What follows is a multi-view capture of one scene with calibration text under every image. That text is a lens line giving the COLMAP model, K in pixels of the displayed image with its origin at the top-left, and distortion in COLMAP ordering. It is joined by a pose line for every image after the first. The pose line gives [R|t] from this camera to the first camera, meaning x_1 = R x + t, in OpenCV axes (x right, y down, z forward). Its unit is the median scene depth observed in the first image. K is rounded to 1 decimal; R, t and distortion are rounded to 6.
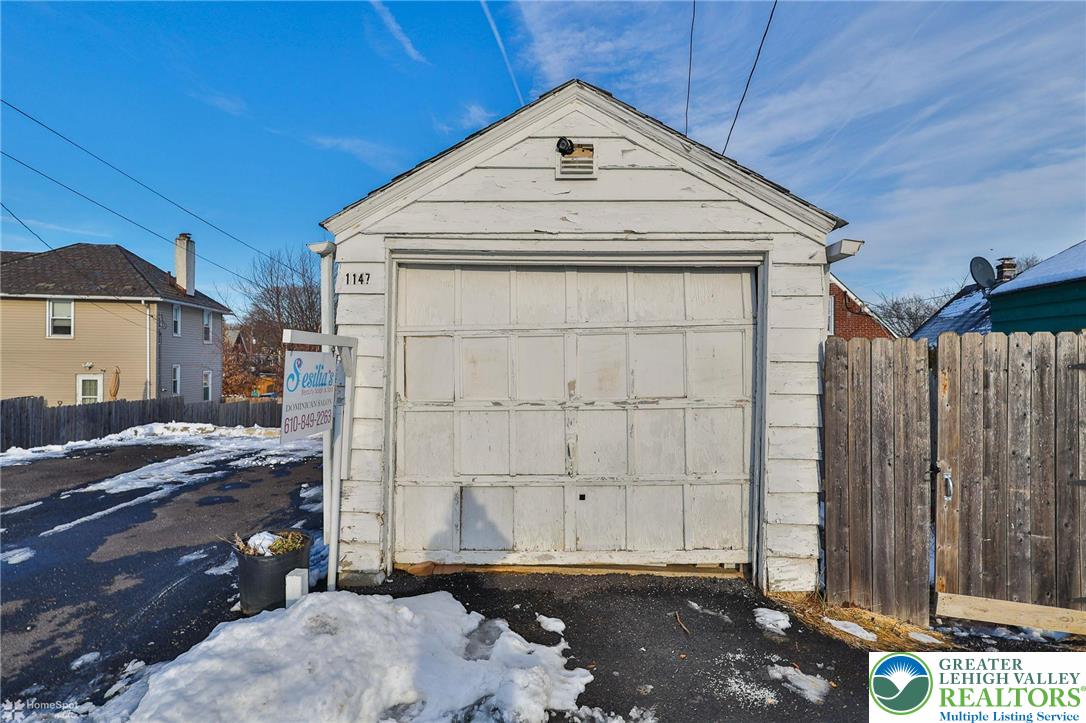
lens RADIAL K [[554.6, 0, 505.3], [0, 554.6, 345.2], [0, 0, 1]] dist [0.001370, 0.000190]
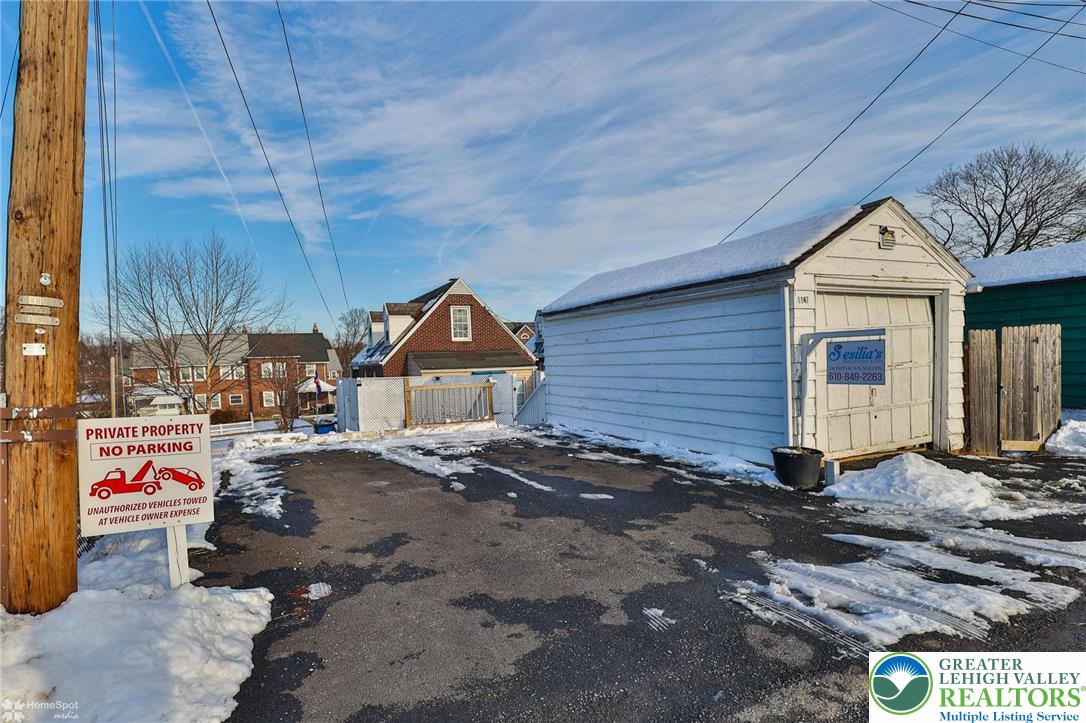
lens RADIAL K [[548.1, 0, 543.8], [0, 548.1, 364.0], [0, 0, 1]] dist [-0.001539, 0.000180]
pose [[0.899152, -0.039432, 0.435856, -1.748416], [0.028328, 0.999088, 0.031948, 0.003150], [-0.436718, -0.016379, 0.899449, -0.184135]]
